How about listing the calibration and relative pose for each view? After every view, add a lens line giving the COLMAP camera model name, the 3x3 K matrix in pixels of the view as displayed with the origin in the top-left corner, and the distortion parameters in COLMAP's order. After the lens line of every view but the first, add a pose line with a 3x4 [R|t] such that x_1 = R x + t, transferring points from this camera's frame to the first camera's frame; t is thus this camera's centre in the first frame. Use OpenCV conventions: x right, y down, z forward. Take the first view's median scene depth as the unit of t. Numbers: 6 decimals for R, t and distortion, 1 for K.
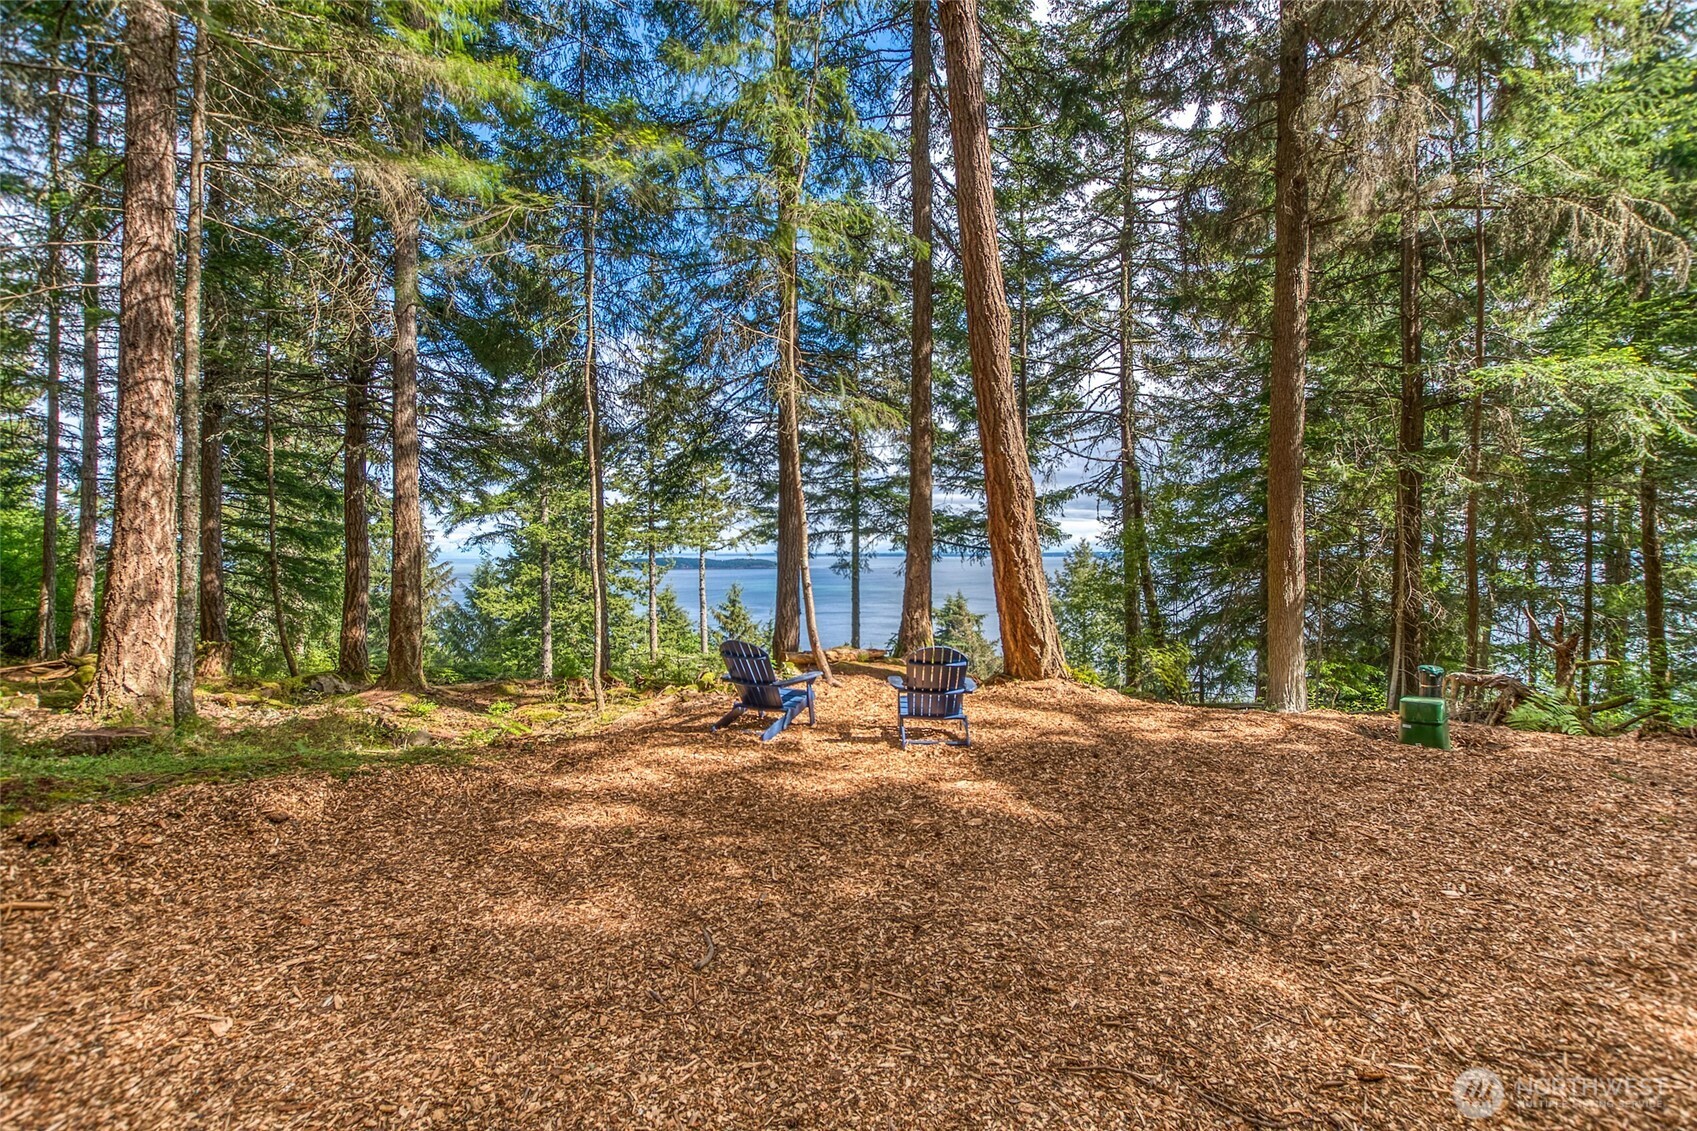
lens RADIAL K [[738.8, 0, 851.7], [0, 738.8, 557.5], [0, 0, 1]] dist [-0.028175, 0.007609]
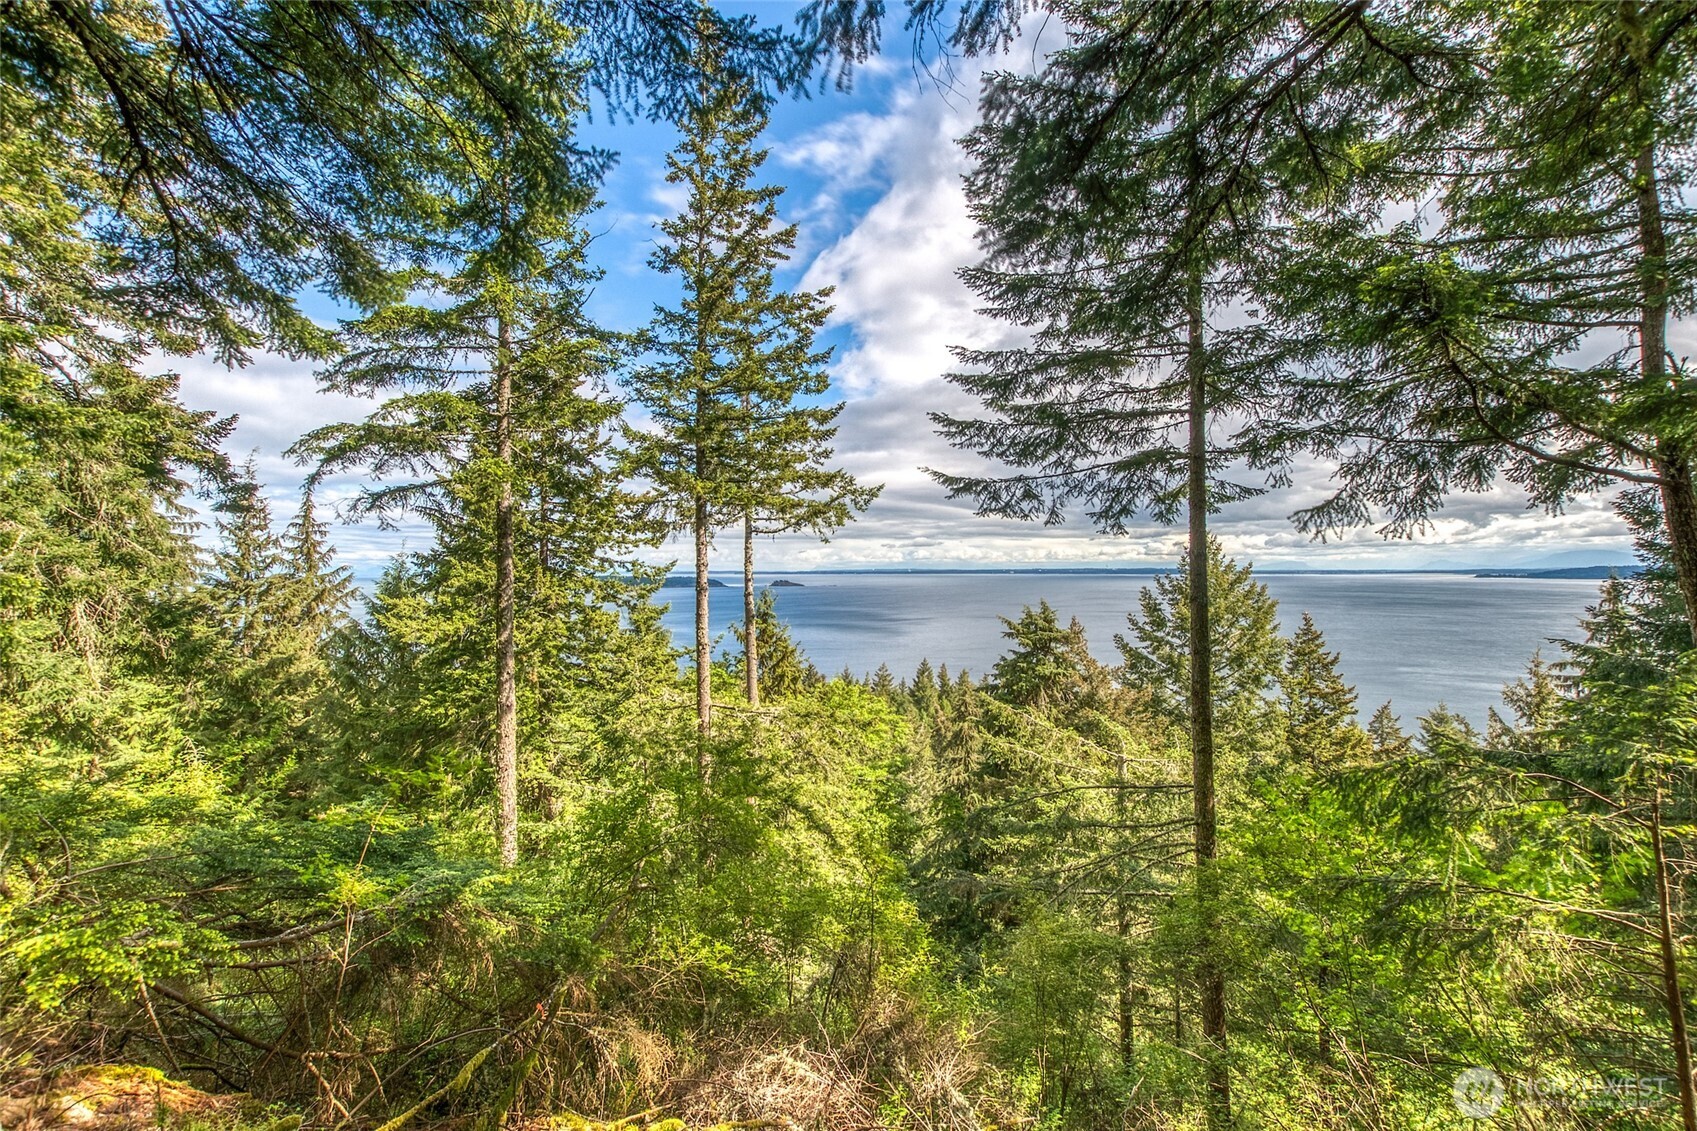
lens RADIAL K [[738.8, 0, 851.7], [0, 738.8, 557.5], [0, 0, 1]] dist [-0.028175, 0.007609]
pose [[0.996352, -0.002160, 0.085312, -0.140535], [0.004193, 0.999711, -0.023661, 0.021930], [-0.085237, 0.023932, 0.996073, 0.297533]]
